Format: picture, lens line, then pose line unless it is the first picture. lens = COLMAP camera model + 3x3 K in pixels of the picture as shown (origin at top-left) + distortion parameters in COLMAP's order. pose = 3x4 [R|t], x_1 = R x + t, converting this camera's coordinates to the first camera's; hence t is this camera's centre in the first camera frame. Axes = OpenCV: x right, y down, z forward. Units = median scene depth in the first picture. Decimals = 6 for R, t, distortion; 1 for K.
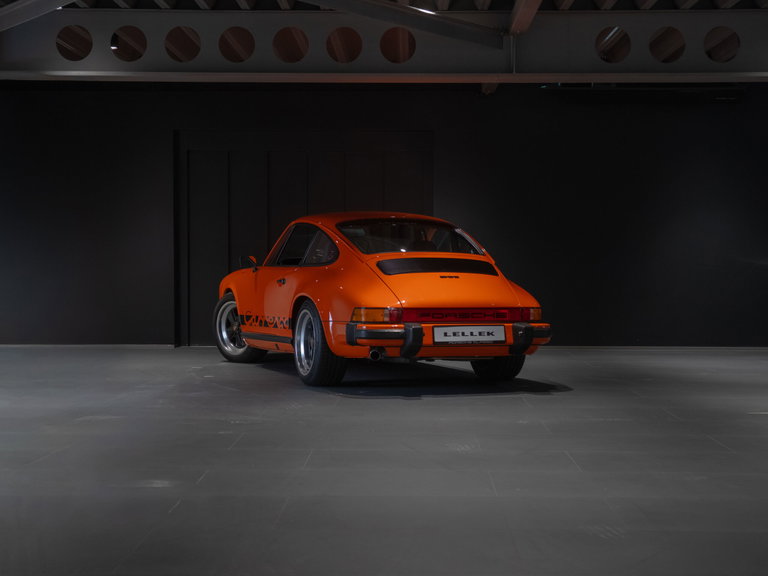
lens RADIAL K [[1233.1, 0, 370.1], [0, 1233.1, 293.7], [0, 0, 1]] dist [0.071665, 0.000000]
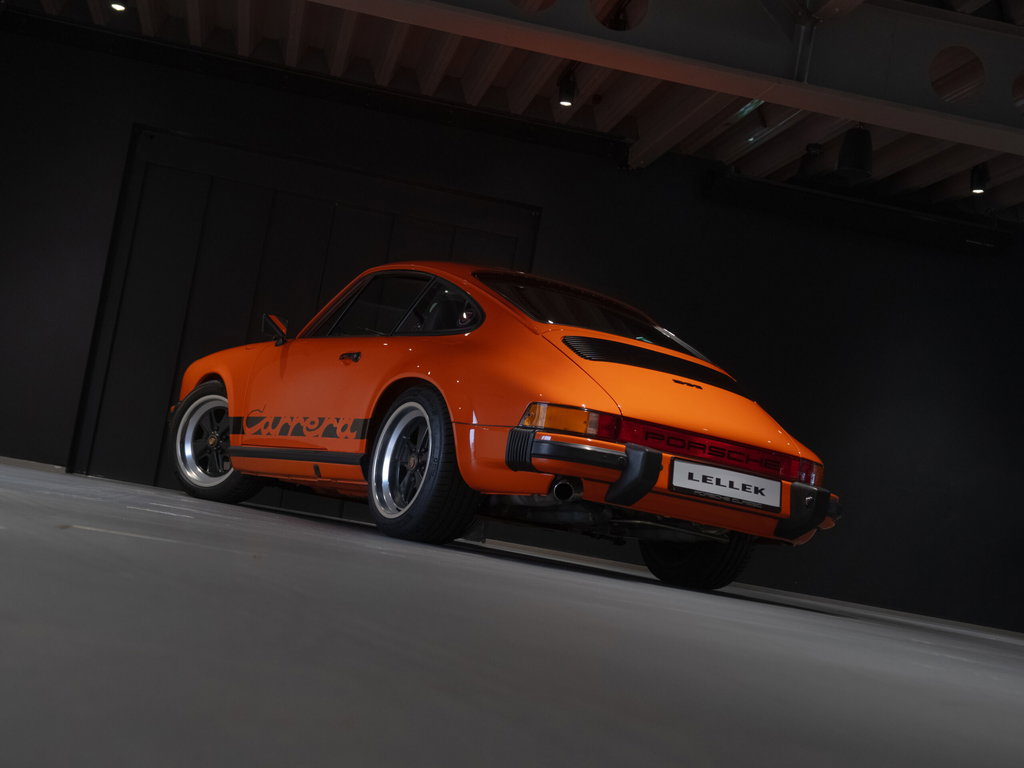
lens RADIAL K [[1644.1, 0, 507.5], [0, 1644.1, 383.8], [0, 0, 1]] dist [0.071665, 0.000000]
pose [[0.971589, 0.180002, 0.153665, -0.125790], [-0.166043, 0.981096, -0.099398, 0.071385], [-0.168652, 0.071059, 0.983111, 0.255625]]
